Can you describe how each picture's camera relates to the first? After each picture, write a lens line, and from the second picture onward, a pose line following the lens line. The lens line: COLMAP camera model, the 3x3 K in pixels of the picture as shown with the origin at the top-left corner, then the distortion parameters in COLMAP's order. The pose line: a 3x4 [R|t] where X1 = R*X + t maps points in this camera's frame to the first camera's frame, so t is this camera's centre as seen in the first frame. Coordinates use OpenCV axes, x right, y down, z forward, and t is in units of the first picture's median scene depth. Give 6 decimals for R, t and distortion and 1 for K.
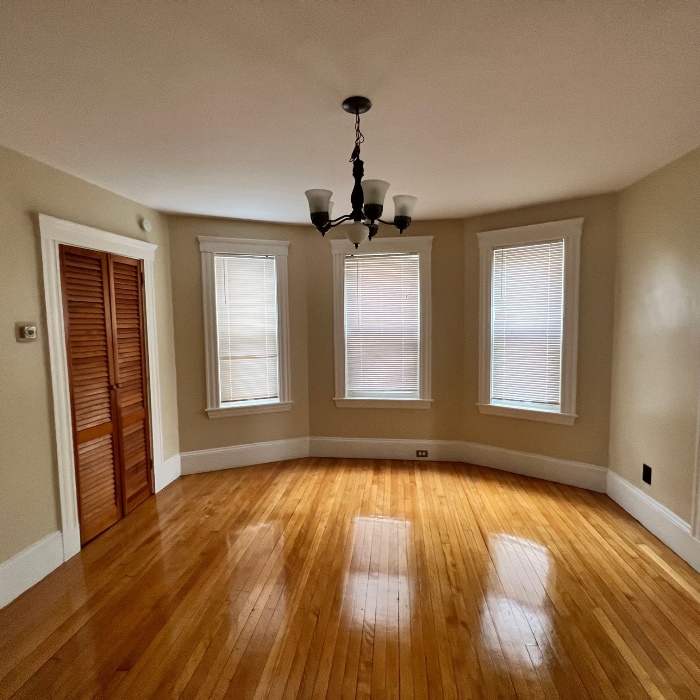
lens RADIAL K [[372.5, 0, 348.4], [0, 372.5, 346.9], [0, 0, 1]] dist [-0.002732, 0.001319]
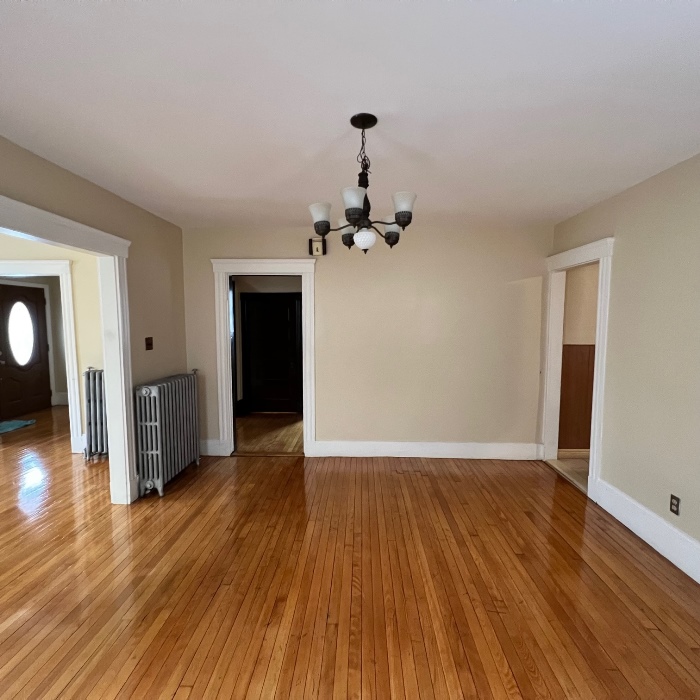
lens RADIAL K [[372.5, 0, 348.9], [0, 372.5, 351.2], [0, 0, 1]] dist [-0.002732, 0.001319]
pose [[-0.996015, 0.022396, -0.086327, 0.082560], [0.009053, 0.988346, 0.151952, -0.073173], [0.088724, 0.150565, -0.984611, 1.021576]]
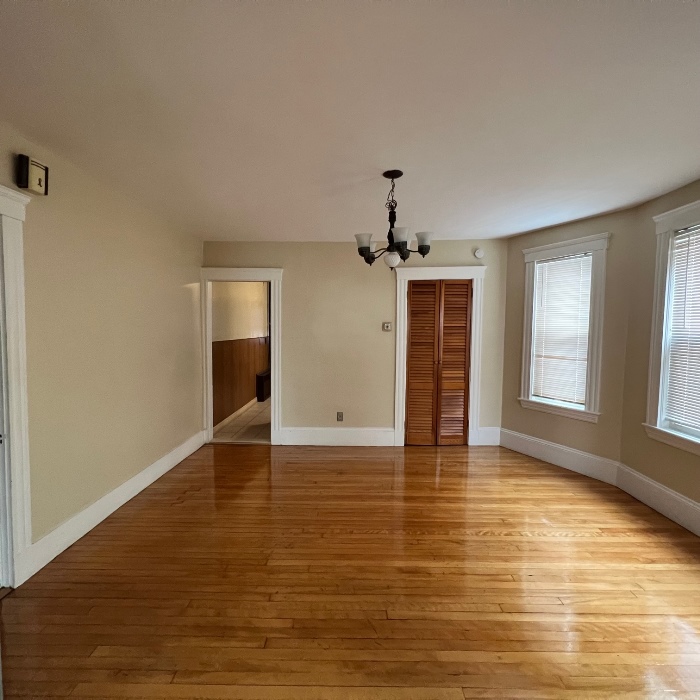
lens RADIAL K [[372.5, 0, 351.1], [0, 372.5, 349.9], [0, 0, 1]] dist [-0.002732, 0.001319]
pose [[0.112086, 0.073842, -0.990951, 0.721133], [-0.077575, 0.994842, 0.065357, -0.017754], [0.990666, 0.069548, 0.117237, 0.339867]]
